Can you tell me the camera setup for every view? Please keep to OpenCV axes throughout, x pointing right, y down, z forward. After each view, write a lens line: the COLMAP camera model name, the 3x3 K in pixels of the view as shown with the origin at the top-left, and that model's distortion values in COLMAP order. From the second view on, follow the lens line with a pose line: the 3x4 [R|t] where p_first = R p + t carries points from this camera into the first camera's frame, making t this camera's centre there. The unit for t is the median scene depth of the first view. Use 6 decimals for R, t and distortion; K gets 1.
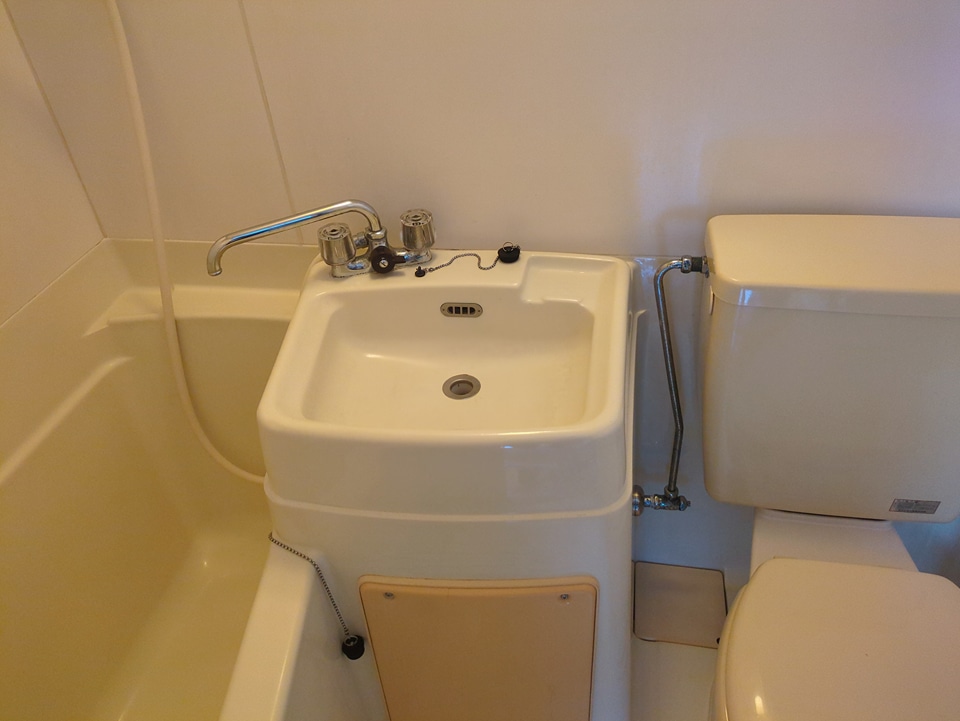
lens RADIAL K [[716.6, 0, 476.3], [0, 716.6, 359.7], [0, 0, 1]] dist [0.039776, -0.027044]
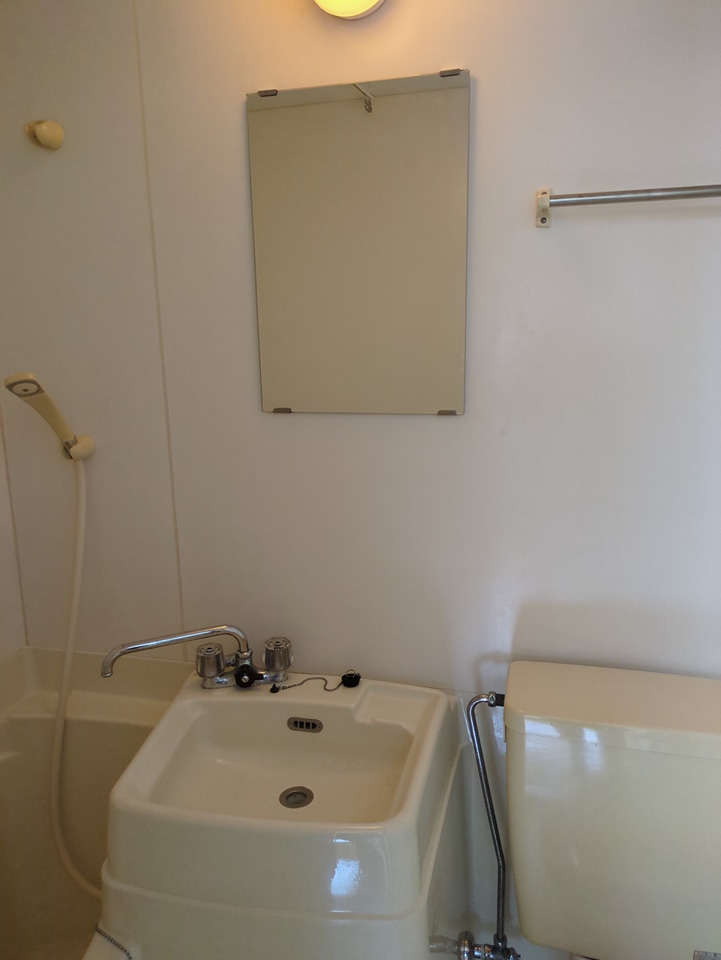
lens RADIAL K [[716.6, 0, 364.8], [0, 716.6, 480.5], [0, 0, 1]] dist [0.039776, -0.027044]
pose [[0.996404, 0.065642, -0.053581, 0.113313], [-0.082534, 0.895021, -0.438321, 0.080556], [0.019184, 0.441167, 0.897220, -0.230631]]
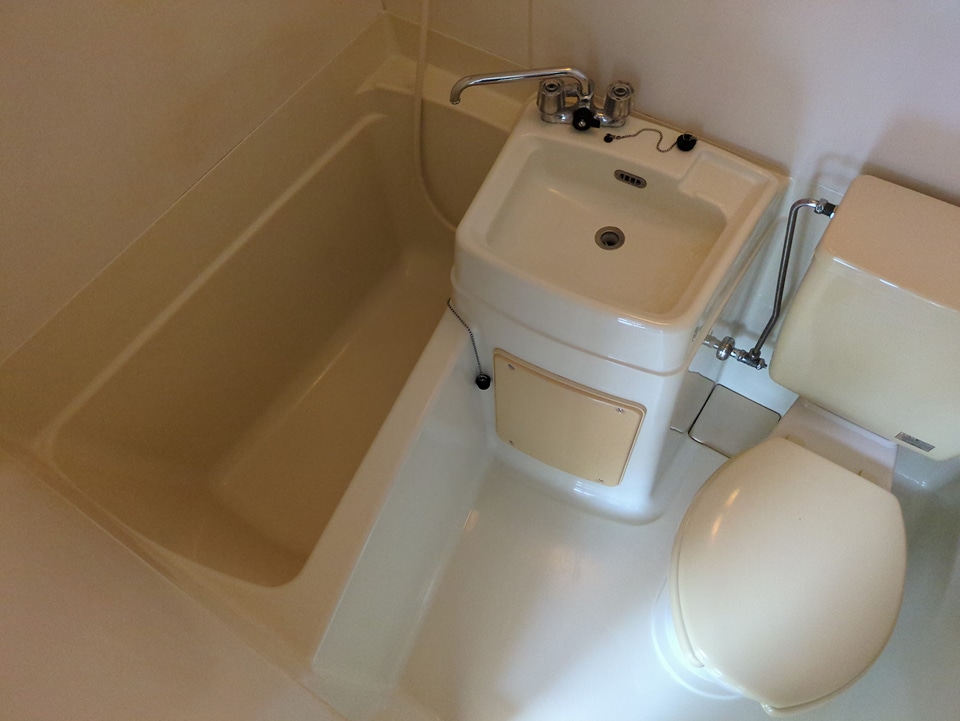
lens RADIAL K [[716.6, 0, 486.9], [0, 716.6, 366.6], [0, 0, 1]] dist [0.039776, -0.027044]
pose [[0.921251, 0.351541, -0.166480, 0.071895], [-0.247843, 0.860388, 0.445315, -0.281964], [0.299784, -0.368986, 0.879761, -0.289398]]
